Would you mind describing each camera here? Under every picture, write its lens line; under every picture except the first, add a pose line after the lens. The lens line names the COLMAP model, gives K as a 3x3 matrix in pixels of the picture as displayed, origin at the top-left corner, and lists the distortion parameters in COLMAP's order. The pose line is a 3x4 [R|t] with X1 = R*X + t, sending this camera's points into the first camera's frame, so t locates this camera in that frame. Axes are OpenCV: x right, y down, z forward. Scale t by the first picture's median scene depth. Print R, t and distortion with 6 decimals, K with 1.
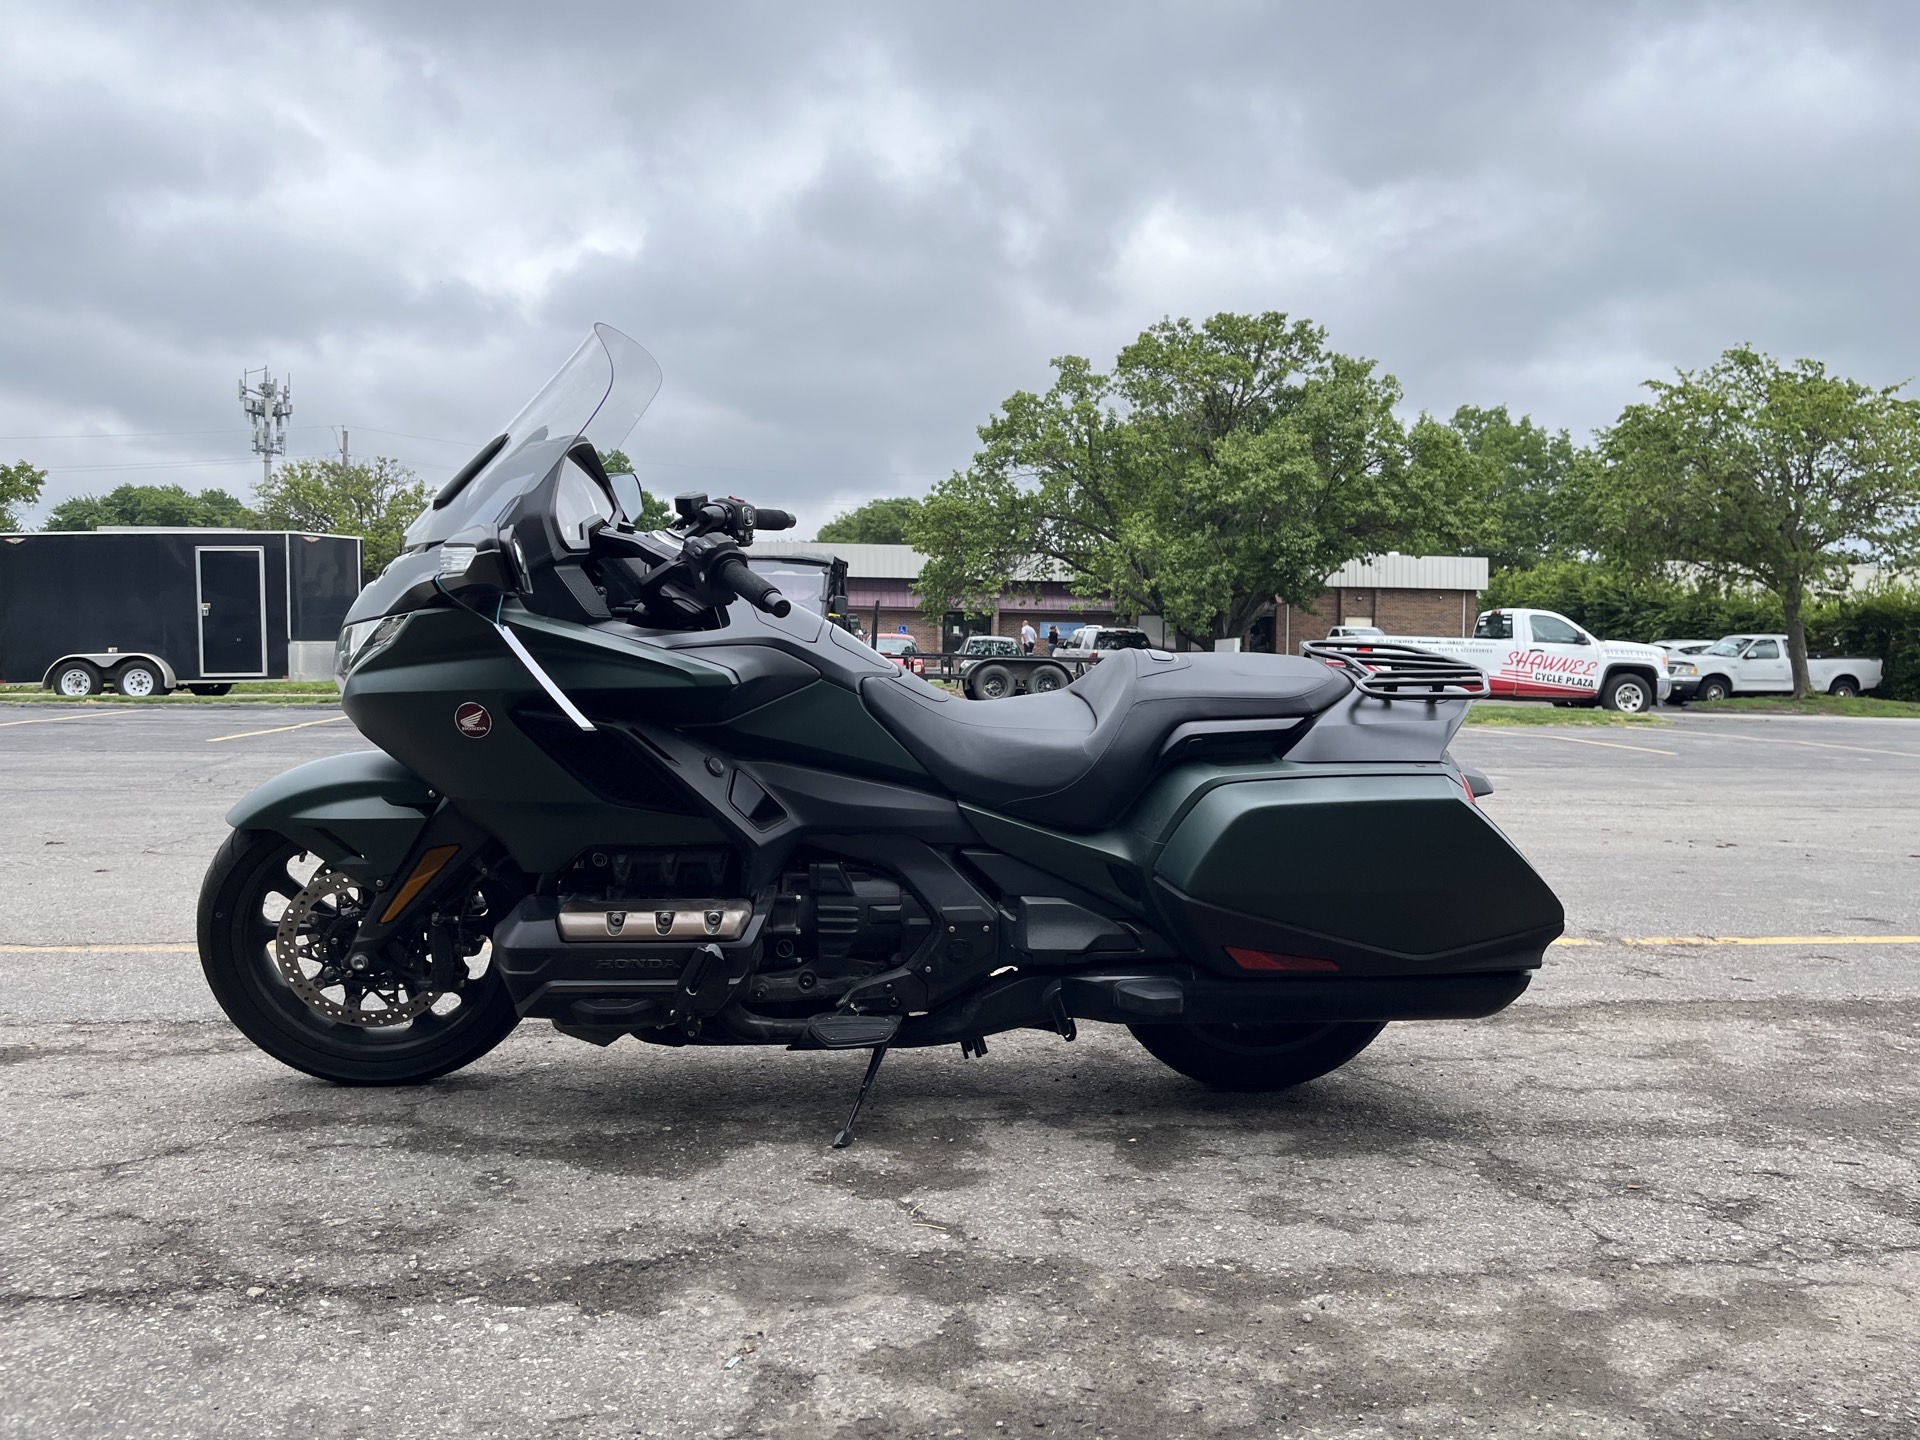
lens RADIAL K [[1459.2, 0, 972.9], [0, 1459.2, 728.3], [0, 0, 1]] dist [0.074679, -0.107825]
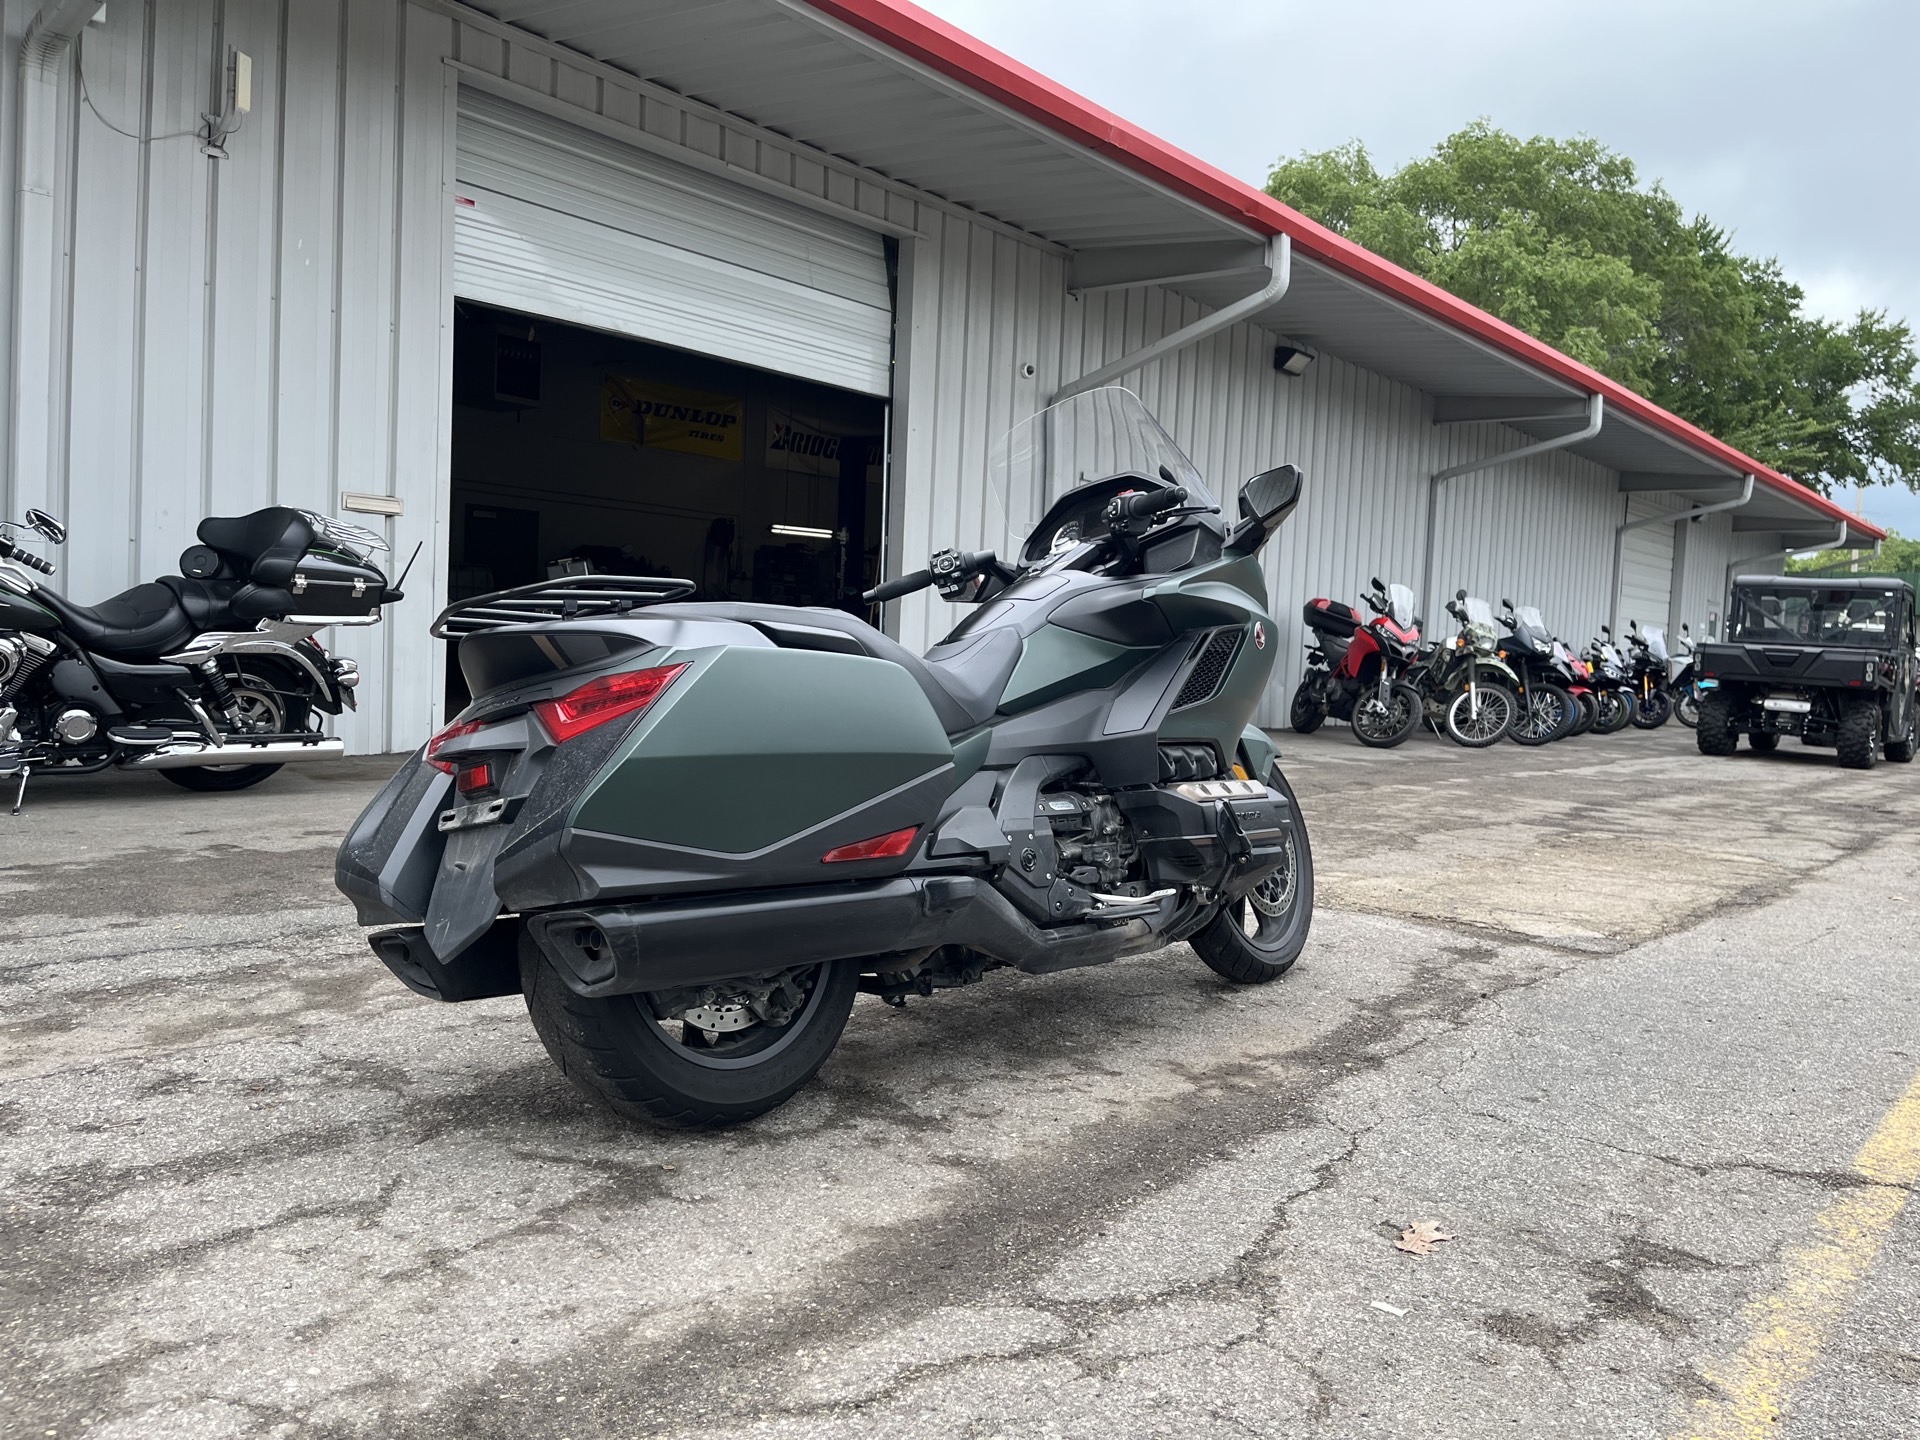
lens RADIAL K [[1453.2, 0, 971.4], [0, 1453.2, 717.5], [0, 0, 1]] dist [0.070014, -0.100876]
pose [[-0.706261, -0.010570, -0.707872, 0.746600], [-0.082085, 0.994367, 0.067051, -0.058421], [0.703176, 0.105462, -0.703151, 1.853147]]
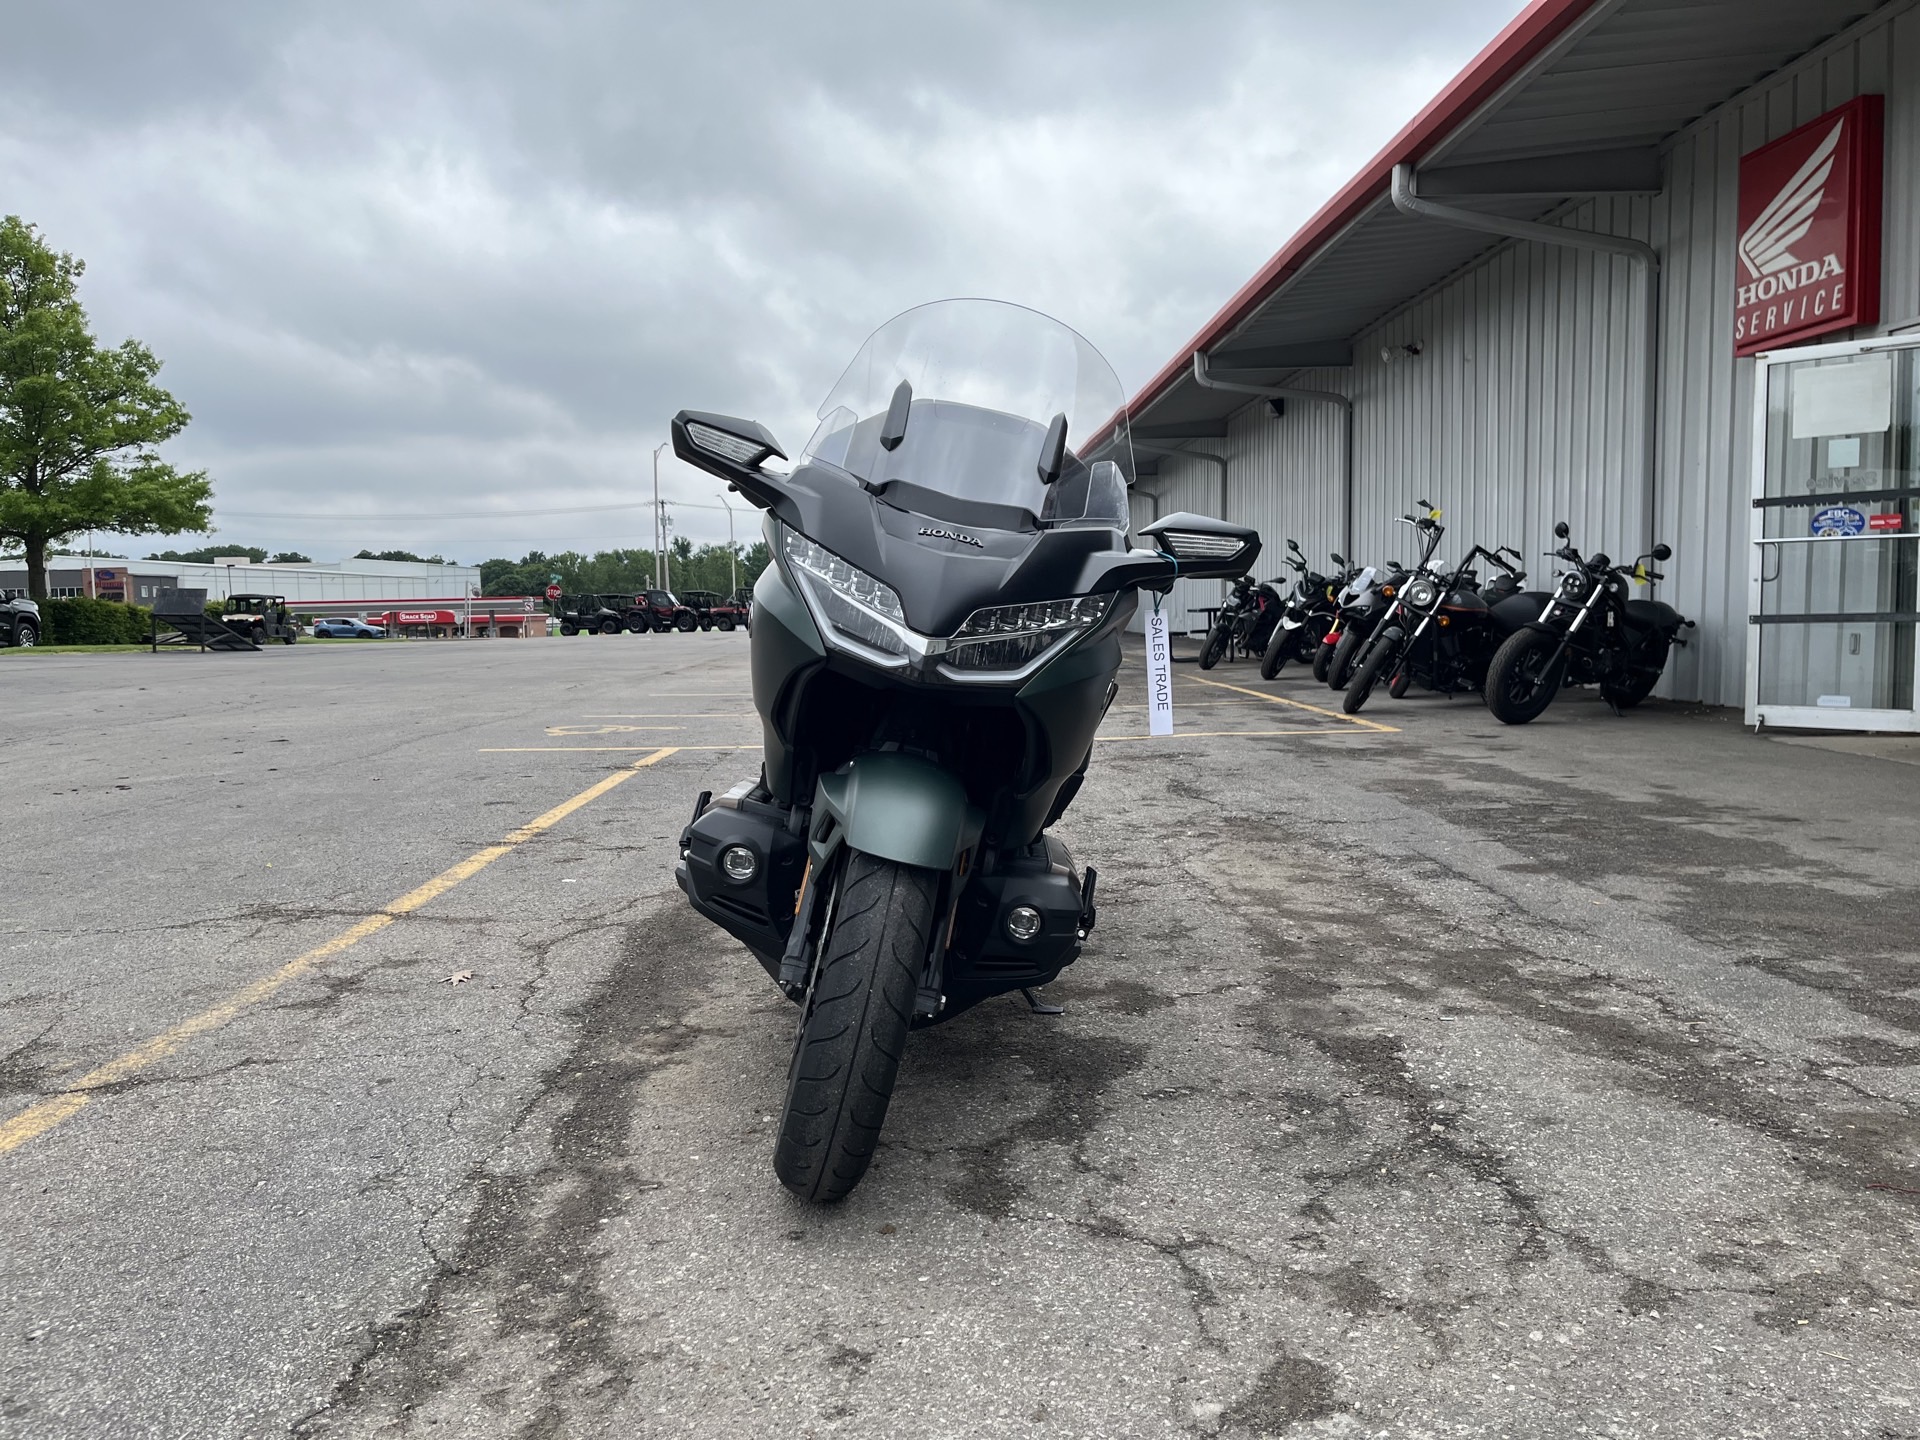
lens RADIAL K [[1457.1, 0, 955.2], [0, 1457.1, 734.8], [0, 0, 1]] dist [0.071209, -0.101070]
pose [[0.072599, -0.106886, 0.991617, -1.252792], [0.055514, 0.993133, 0.102985, -0.081866], [-0.995815, 0.047572, 0.078034, 0.933563]]
